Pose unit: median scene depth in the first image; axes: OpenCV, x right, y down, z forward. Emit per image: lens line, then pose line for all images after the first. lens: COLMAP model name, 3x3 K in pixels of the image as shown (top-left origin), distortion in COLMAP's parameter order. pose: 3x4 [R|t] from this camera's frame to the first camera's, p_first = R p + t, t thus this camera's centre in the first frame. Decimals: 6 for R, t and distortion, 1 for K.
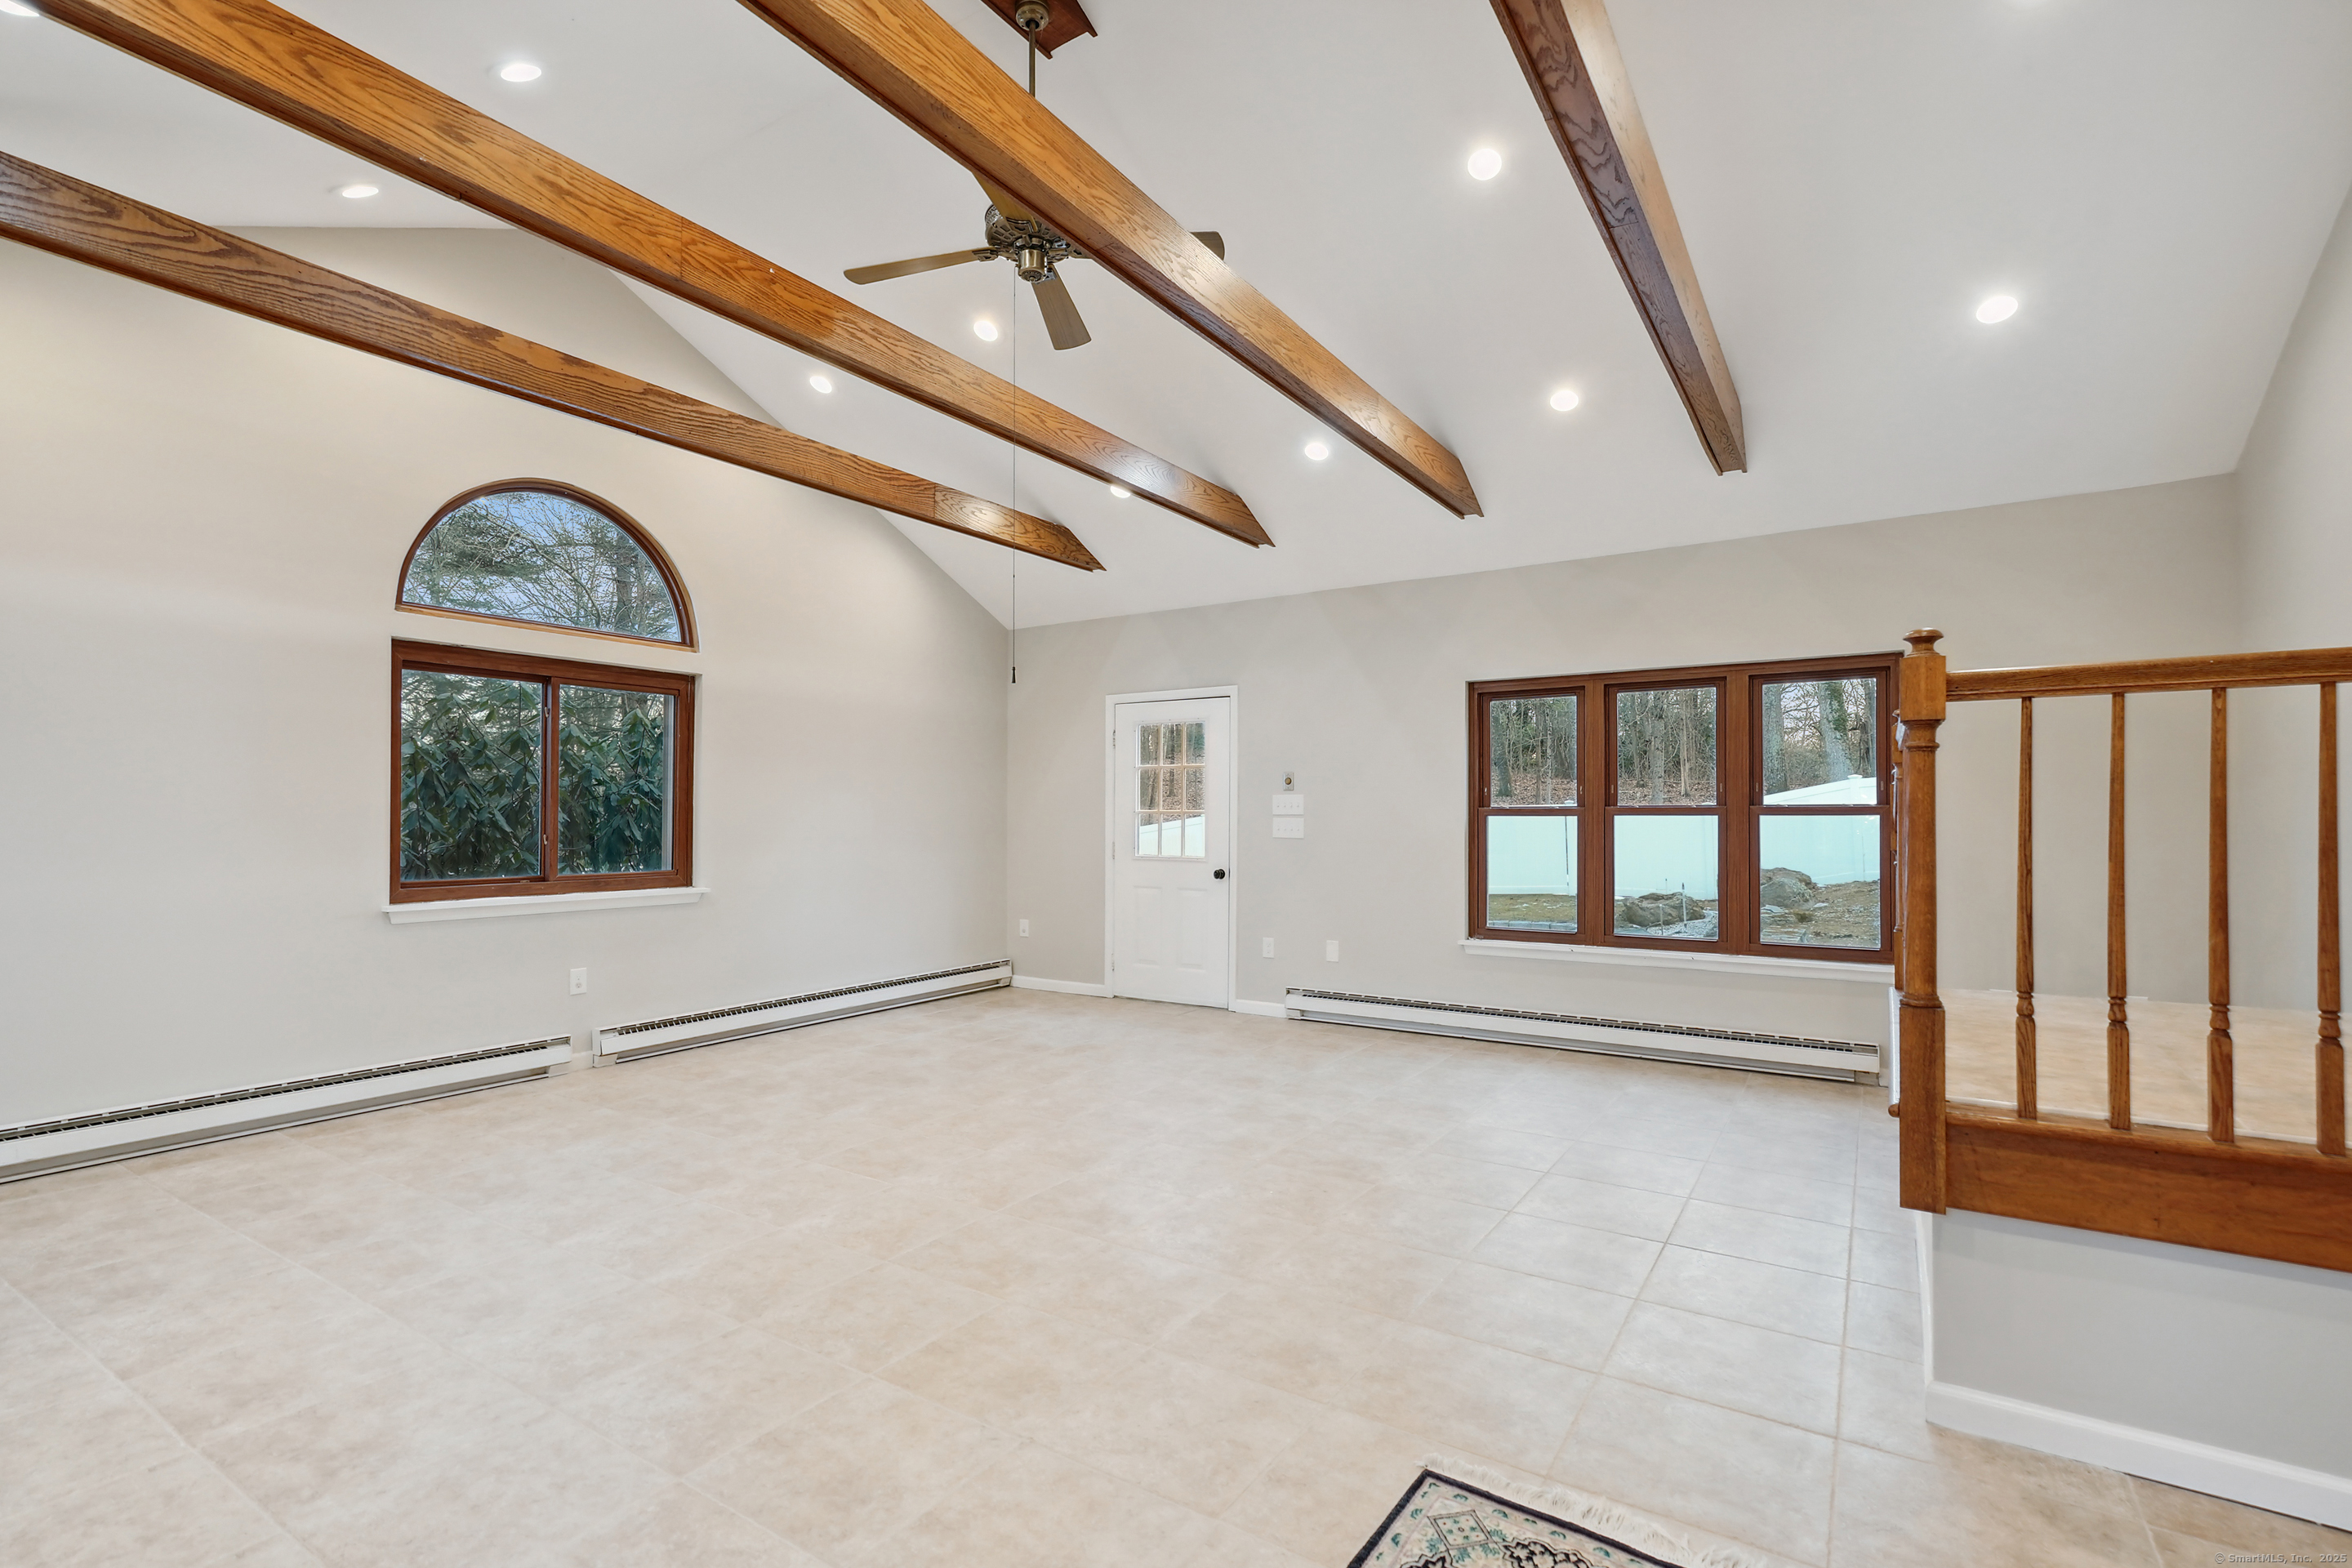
lens RADIAL K [[1093.4, 0, 1177.4], [0, 1093.4, 803.5], [0, 0, 1]] dist [-0.000781, 0.005837]
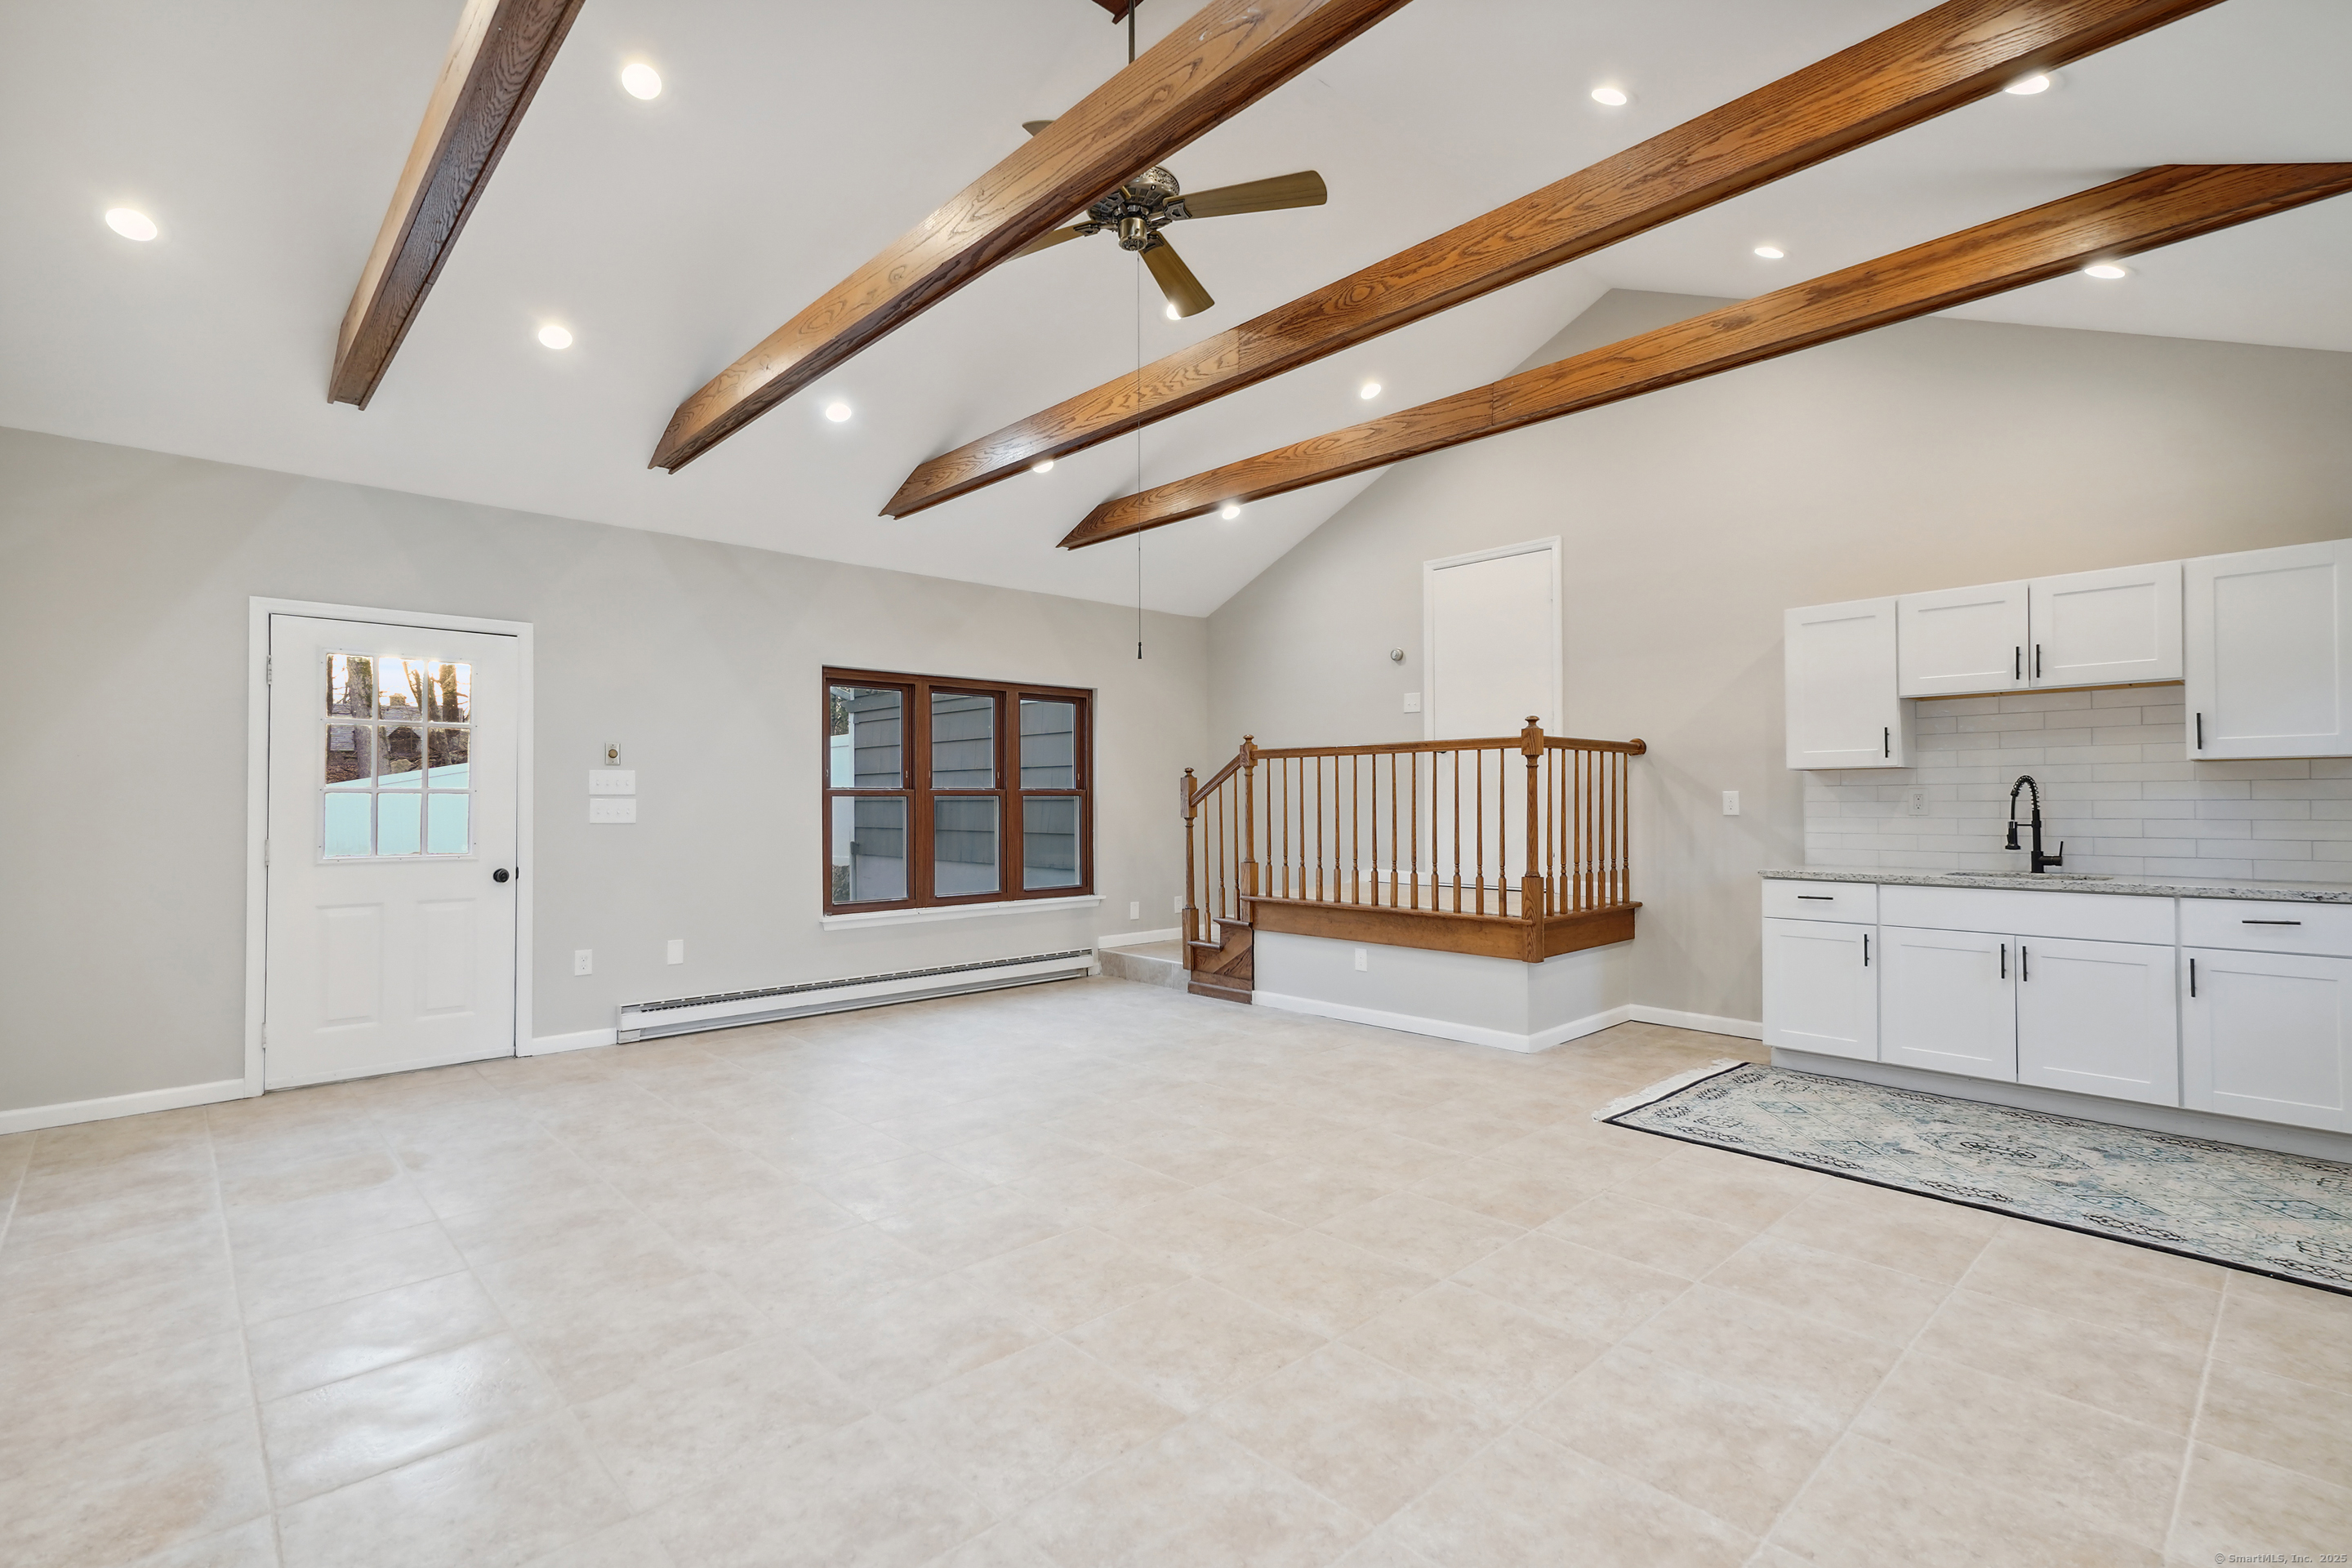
lens RADIAL K [[1077.9, 0, 1182.5], [0, 1077.9, 792.1], [0, 0, 1]] dist [0.001600, 0.006090]
pose [[0.232724, 0.003600, 0.972536, -1.108686], [-0.010161, 0.999948, -0.001270, 0.008816], [-0.972490, -0.009586, 0.232749, 0.762283]]
